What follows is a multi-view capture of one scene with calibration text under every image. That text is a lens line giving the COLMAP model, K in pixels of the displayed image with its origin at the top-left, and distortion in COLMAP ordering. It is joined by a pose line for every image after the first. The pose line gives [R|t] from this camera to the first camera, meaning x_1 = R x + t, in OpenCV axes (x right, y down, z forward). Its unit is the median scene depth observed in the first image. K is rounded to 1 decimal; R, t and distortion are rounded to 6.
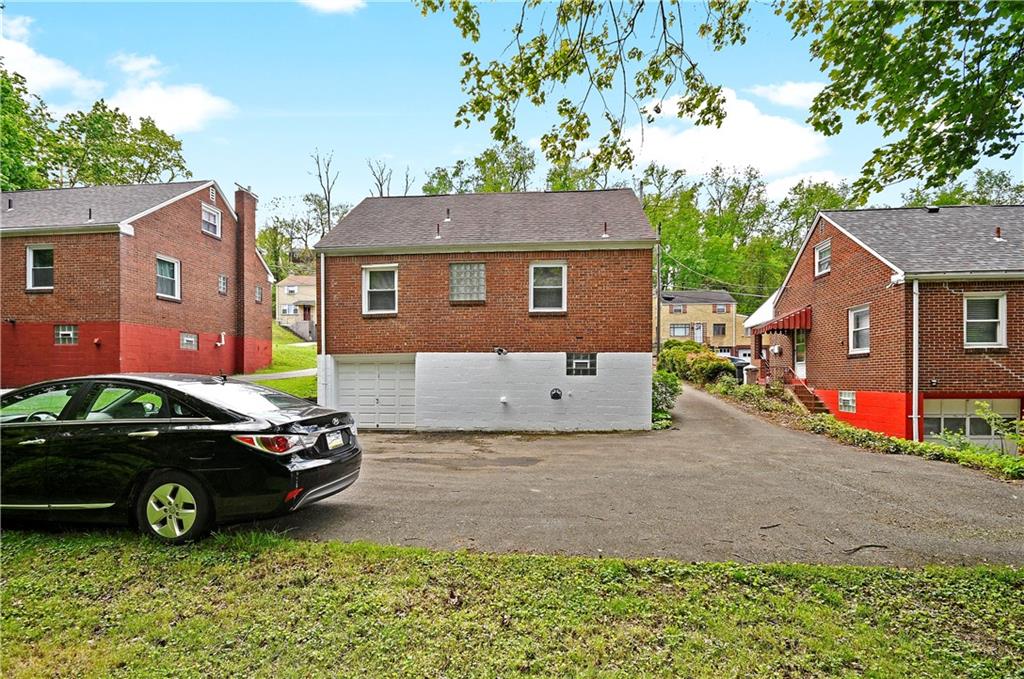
lens RADIAL K [[445.1, 0, 512.9], [0, 445.1, 342.1], [0, 0, 1]] dist [0.000575, -0.001447]
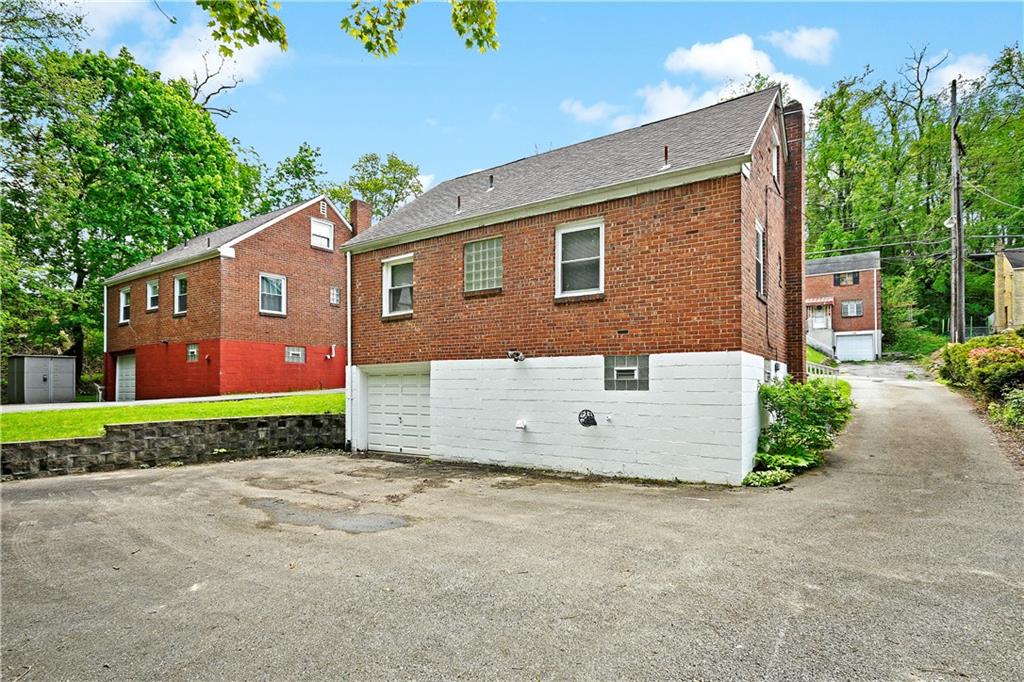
lens RADIAL K [[511.3, 0, 512.2], [0, 511.3, 341.9], [0, 0, 1]] dist [-0.001820, 0.000648]
pose [[0.882598, -0.042190, -0.468231, 0.343022], [0.038467, 0.999106, -0.017516, 0.011464], [0.468552, -0.002552, 0.883432, 0.258352]]
